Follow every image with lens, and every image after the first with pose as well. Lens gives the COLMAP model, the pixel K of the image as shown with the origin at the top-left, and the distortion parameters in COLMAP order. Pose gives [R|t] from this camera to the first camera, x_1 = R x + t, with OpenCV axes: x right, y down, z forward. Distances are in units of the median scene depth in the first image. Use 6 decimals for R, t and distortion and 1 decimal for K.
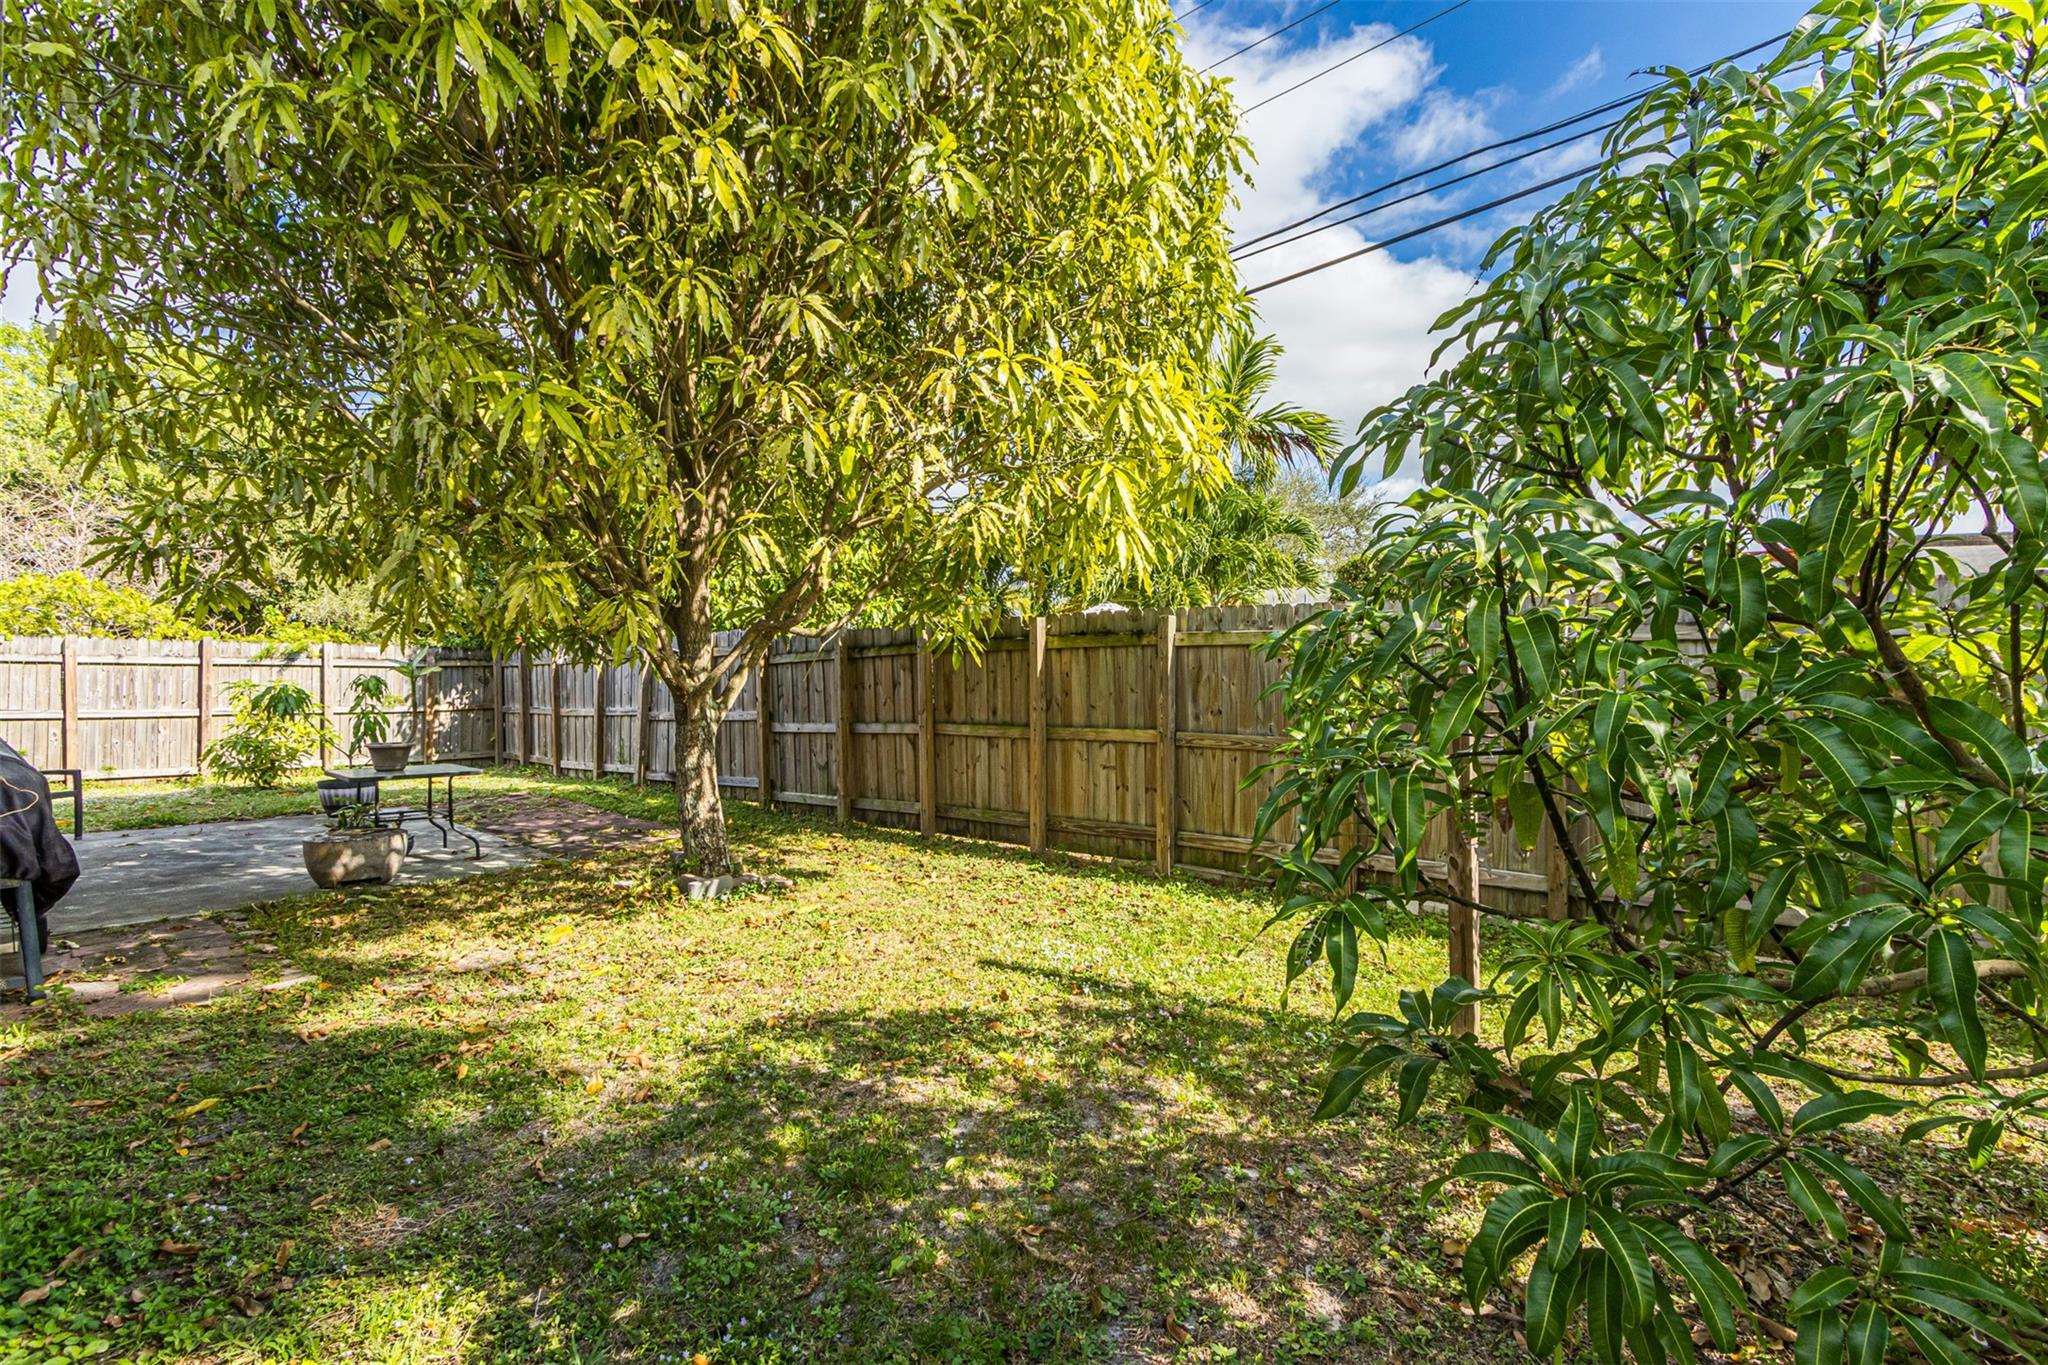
lens RADIAL K [[935.0, 0, 1024.7], [0, 935.0, 675.0], [0, 0, 1]] dist [0.001637, 0.000195]
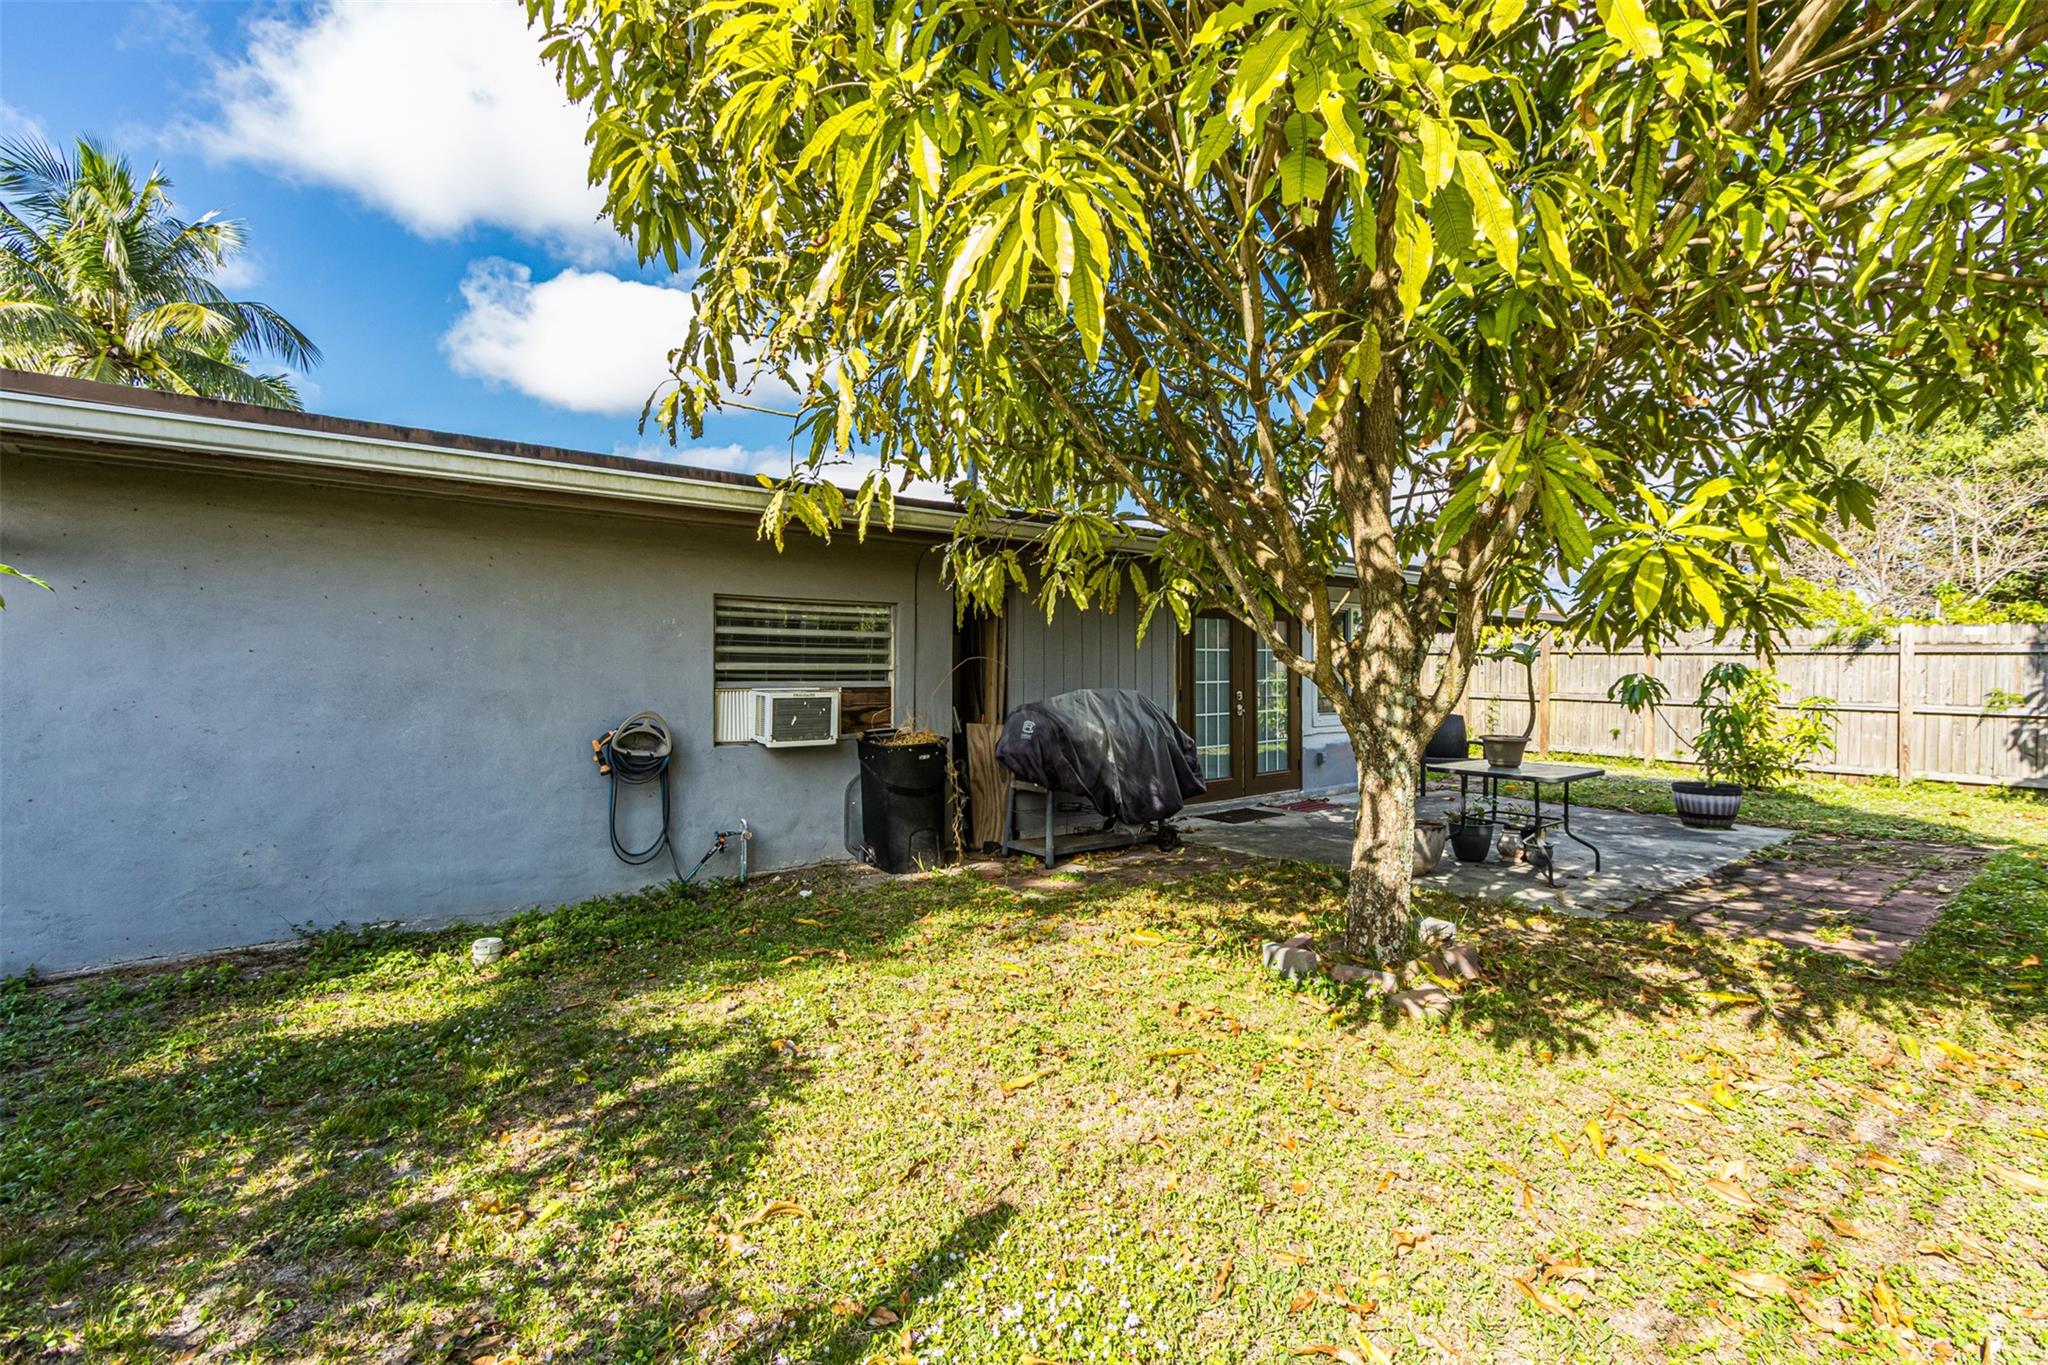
lens RADIAL K [[935.0, 0, 1024.7], [0, 935.0, 675.0], [0, 0, 1]] dist [0.001637, 0.000195]
pose [[-0.143195, 0.007910, -0.989663, 0.567810], [-0.002473, 0.999962, 0.008350, 0.015230], [0.989691, 0.003643, -0.143170, 1.352027]]
